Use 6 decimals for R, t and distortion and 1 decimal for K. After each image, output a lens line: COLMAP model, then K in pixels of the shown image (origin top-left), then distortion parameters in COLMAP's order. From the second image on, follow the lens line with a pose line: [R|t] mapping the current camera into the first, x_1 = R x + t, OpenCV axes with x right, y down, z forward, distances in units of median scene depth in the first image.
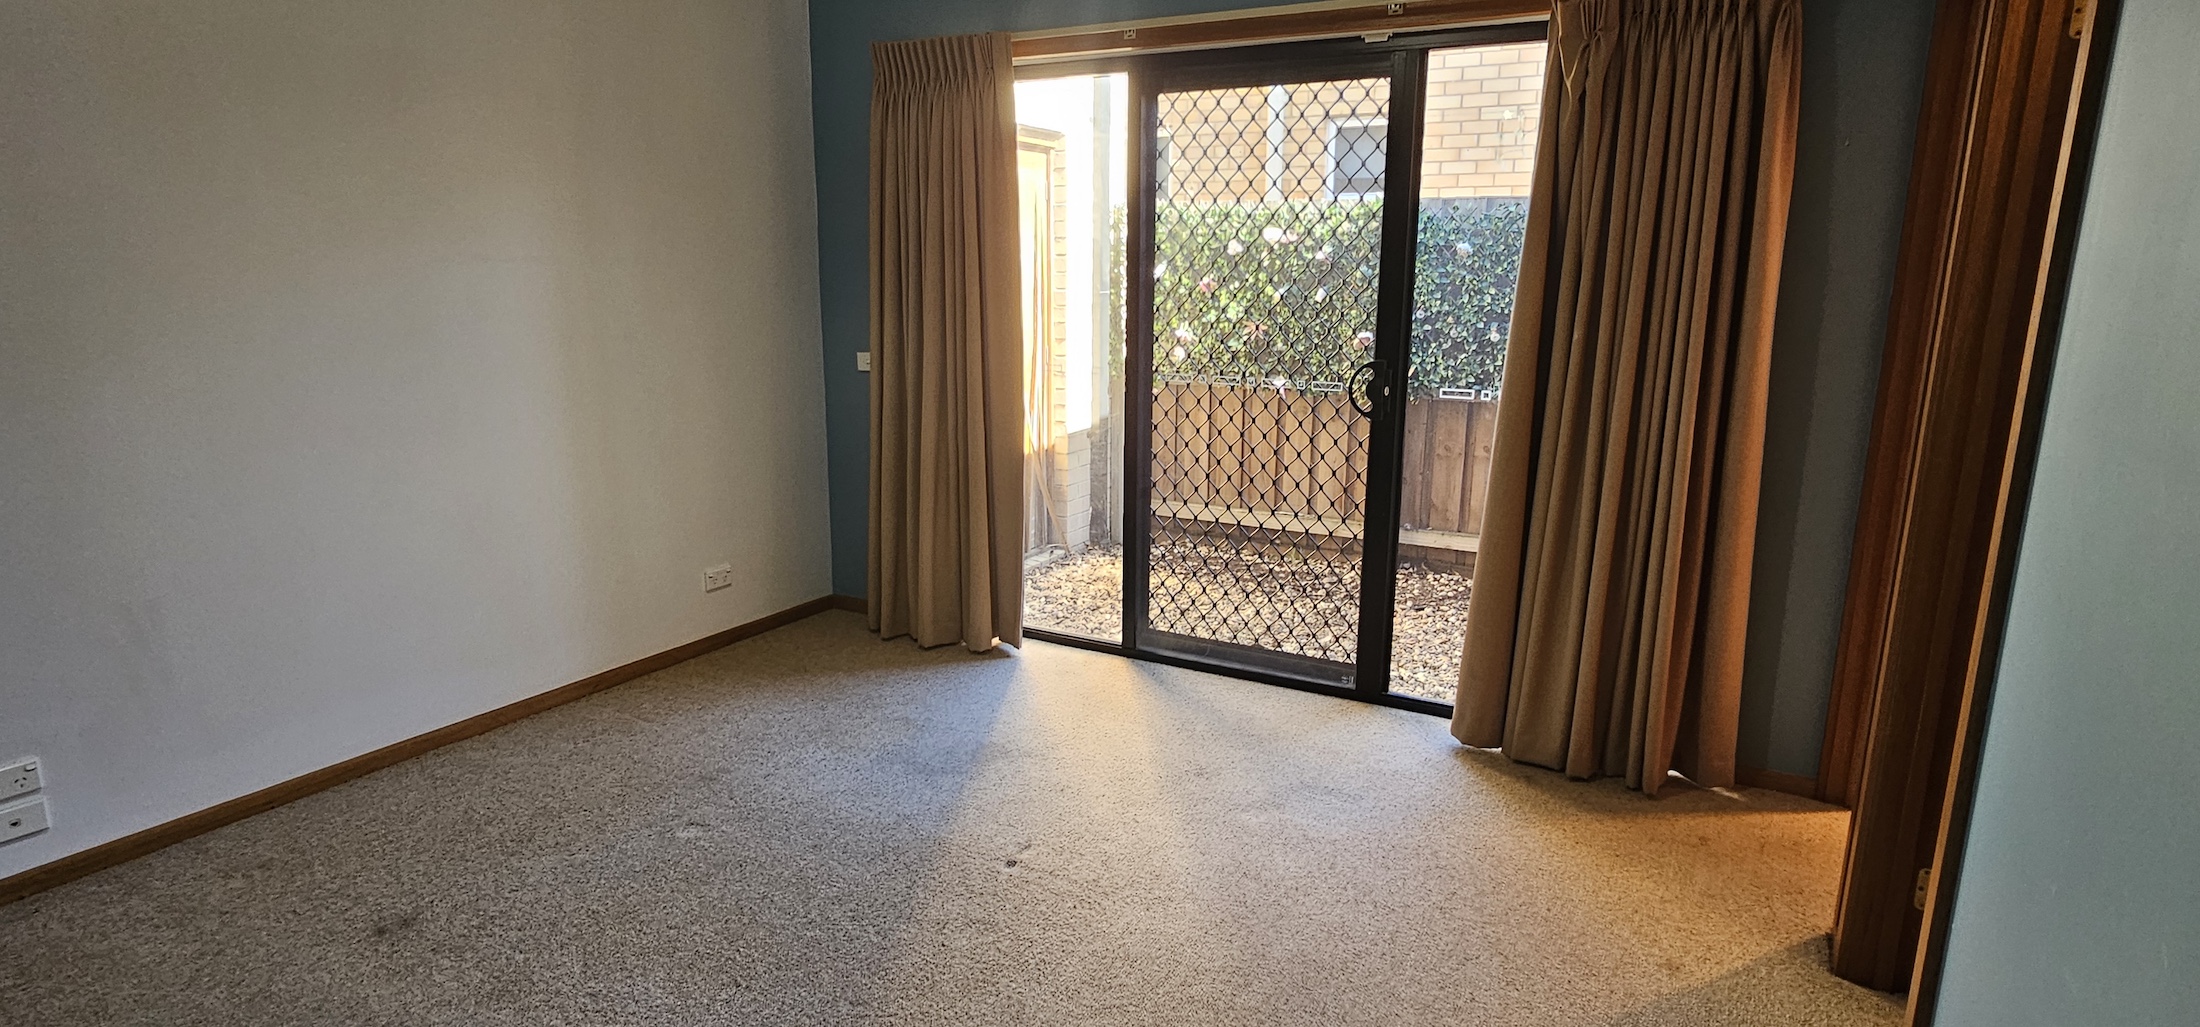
lens RADIAL K [[1175.5, 0, 1103.3], [0, 1175.5, 513.0], [0, 0, 1]] dist [0.002839, -0.005836]
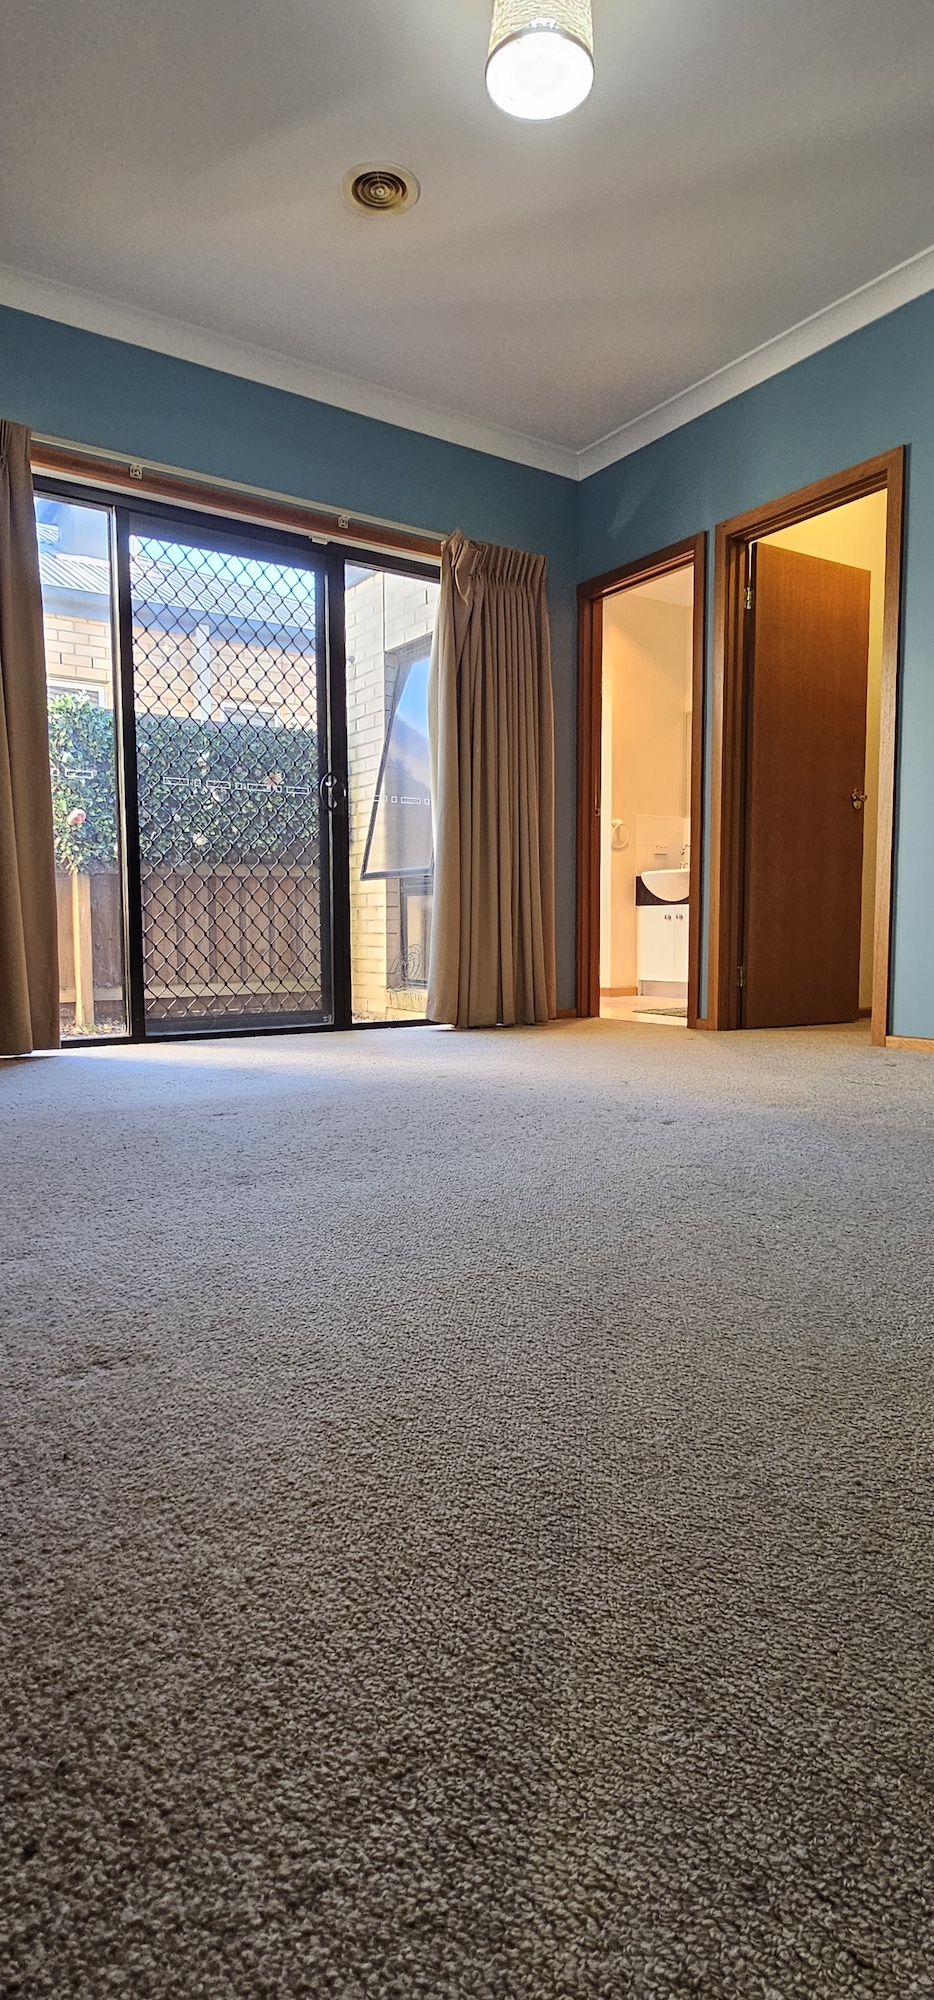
lens RADIAL K [[1068.6, 0, 453.2], [0, 1068.6, 1031.4], [0, 0, 1]] dist [0.002839, -0.005836]
pose [[0.441025, -0.085321, 0.893430, -0.791638], [0.194215, 0.980957, -0.002190, 0.184573], [-0.876229, 0.174484, 0.449197, 0.339485]]
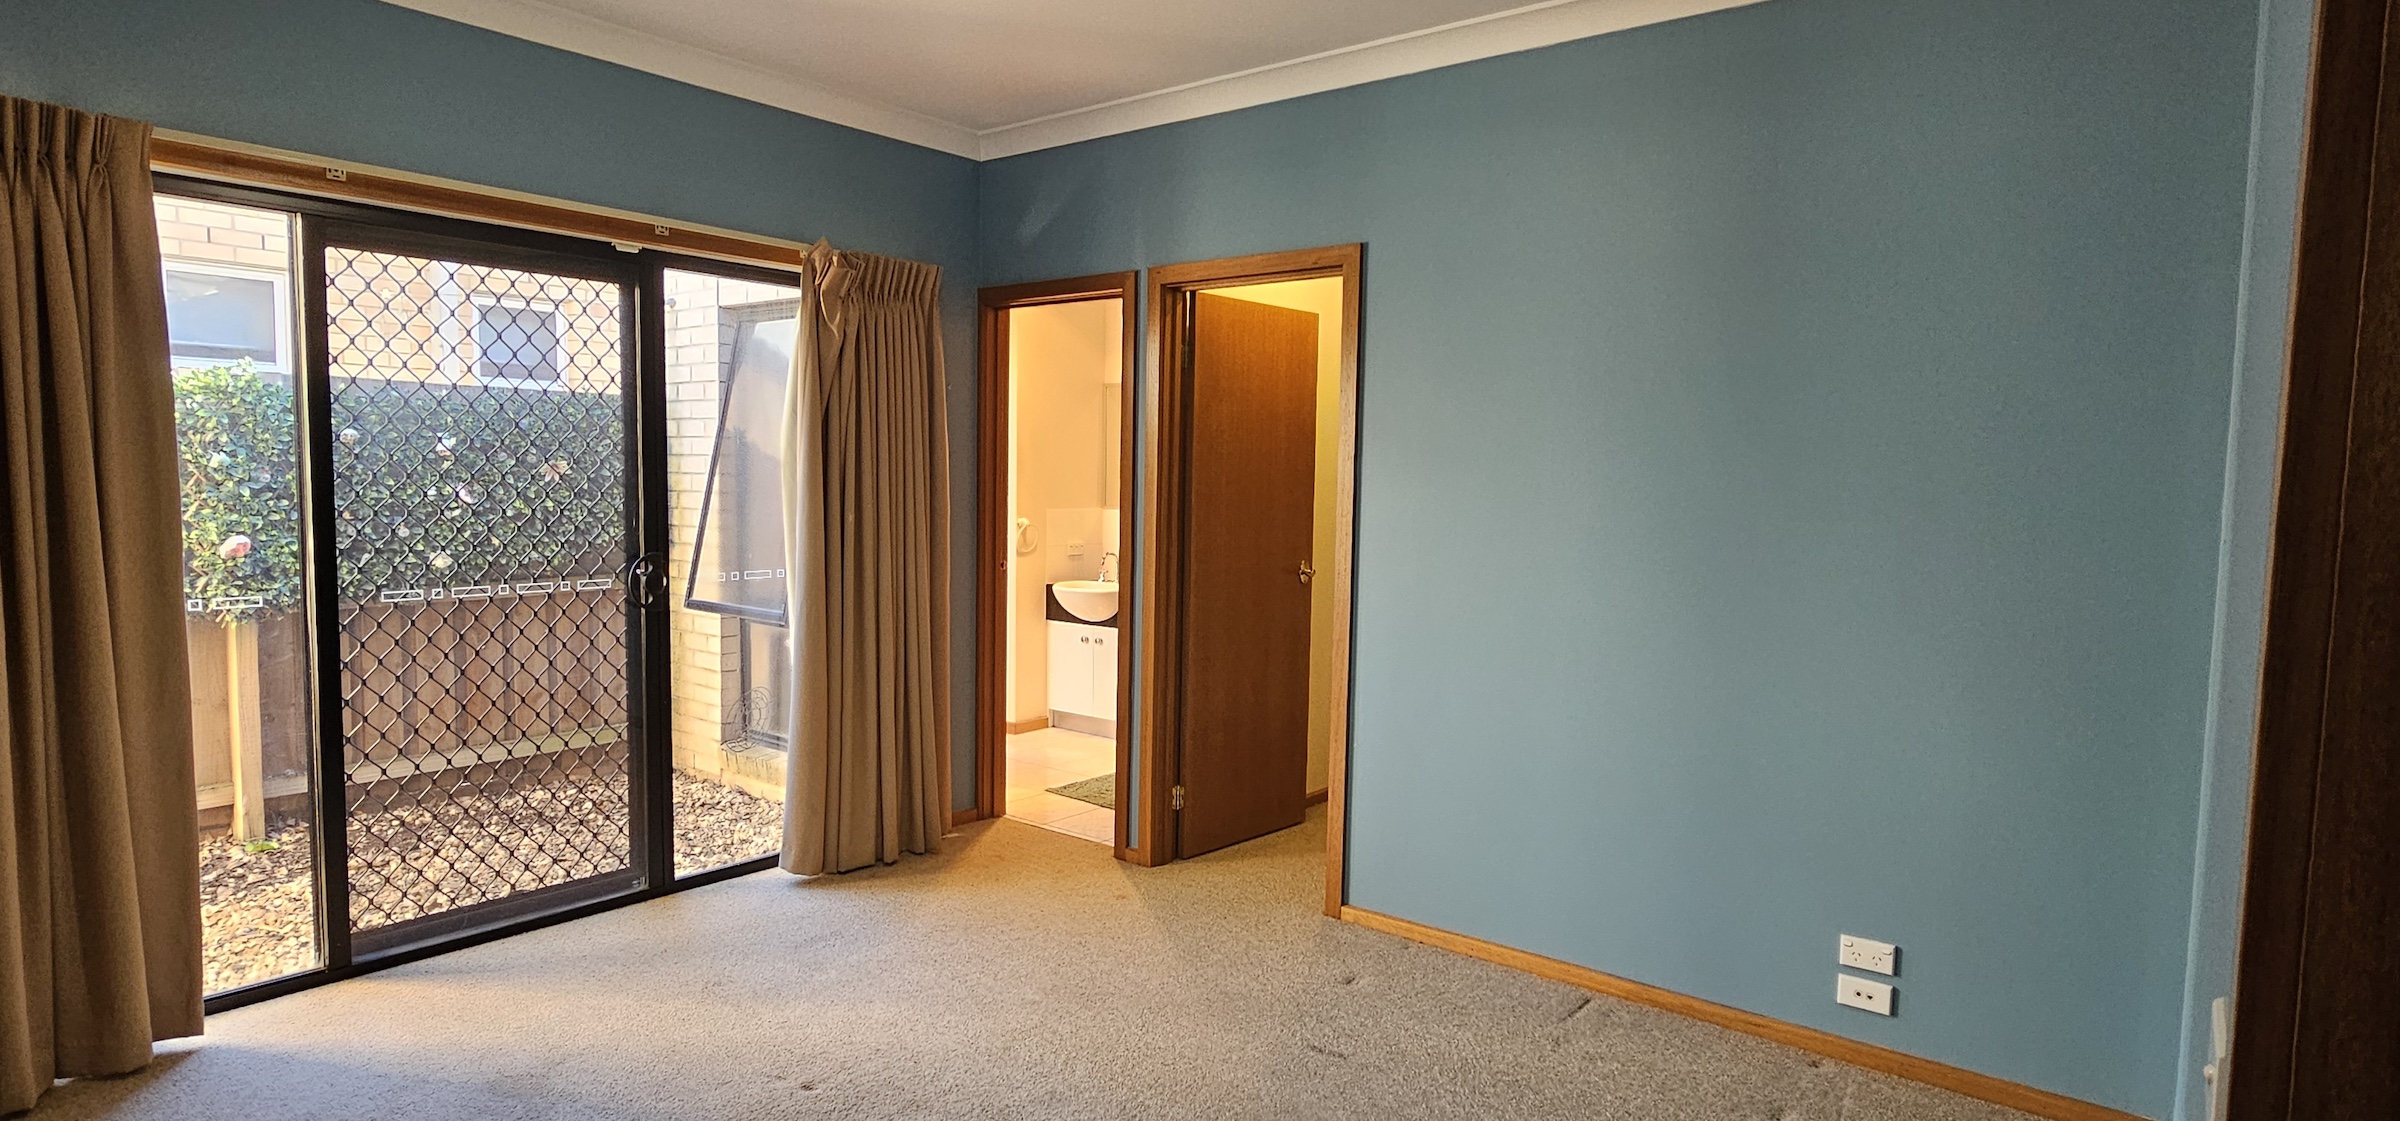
lens RADIAL K [[1282.3, 0, 1229.6], [0, 1282.3, 572.0], [0, 0, 1]] dist [0.002839, -0.005836]
pose [[0.137962, -0.083478, 0.986913, -0.741388], [0.185369, 0.981011, 0.057066, -0.078363], [-0.972936, 0.175070, 0.150816, 0.317599]]
